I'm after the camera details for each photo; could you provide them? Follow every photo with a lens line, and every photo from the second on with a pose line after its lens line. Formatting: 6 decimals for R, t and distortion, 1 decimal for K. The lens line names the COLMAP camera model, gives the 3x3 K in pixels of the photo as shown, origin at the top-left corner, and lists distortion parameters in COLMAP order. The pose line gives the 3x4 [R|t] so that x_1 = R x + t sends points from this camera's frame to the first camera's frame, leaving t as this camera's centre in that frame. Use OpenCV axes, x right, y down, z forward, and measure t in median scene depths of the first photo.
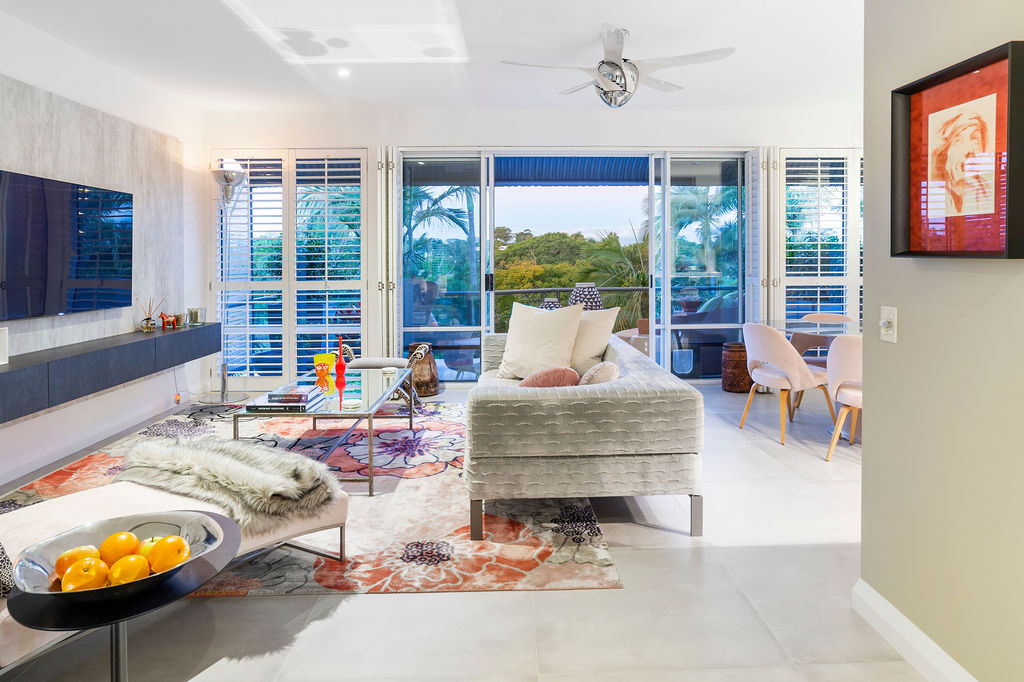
lens RADIAL K [[597.9, 0, 513.3], [0, 597.9, 370.1], [0, 0, 1]] dist [-0.064907, 0.026324]
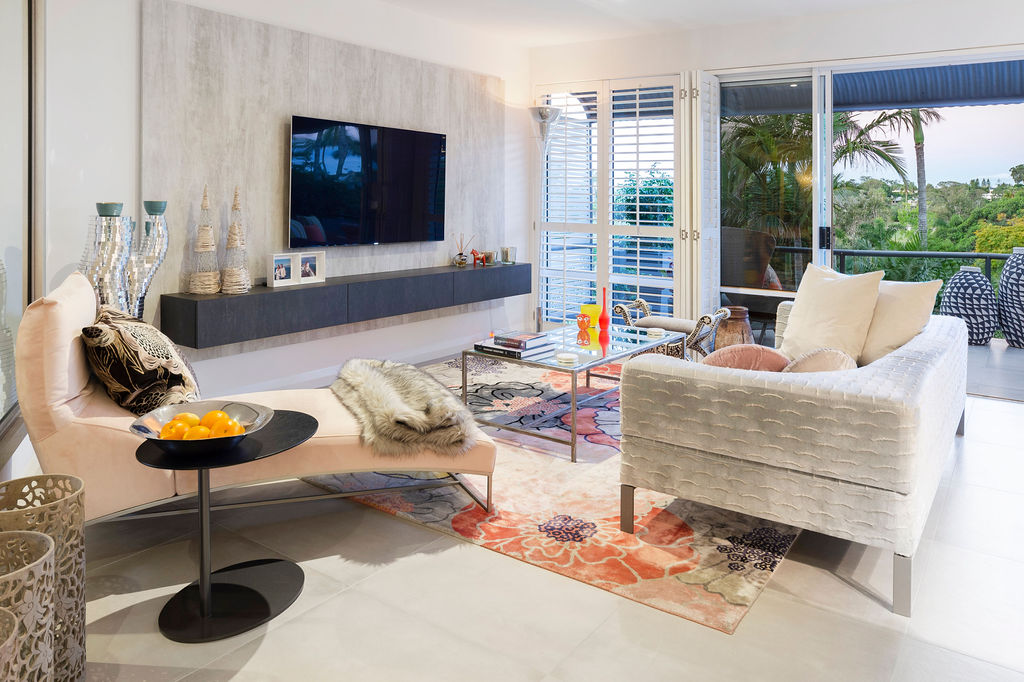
lens RADIAL K [[717.5, 0, 512.0], [0, 717.5, 341.0], [0, 0, 1]] dist [-0.070669, 0.004442]
pose [[0.795270, 0.131566, -0.591807, 0.318499], [-0.127401, 0.990639, 0.049029, -0.013459], [0.592718, 0.036406, 0.804587, 0.055878]]
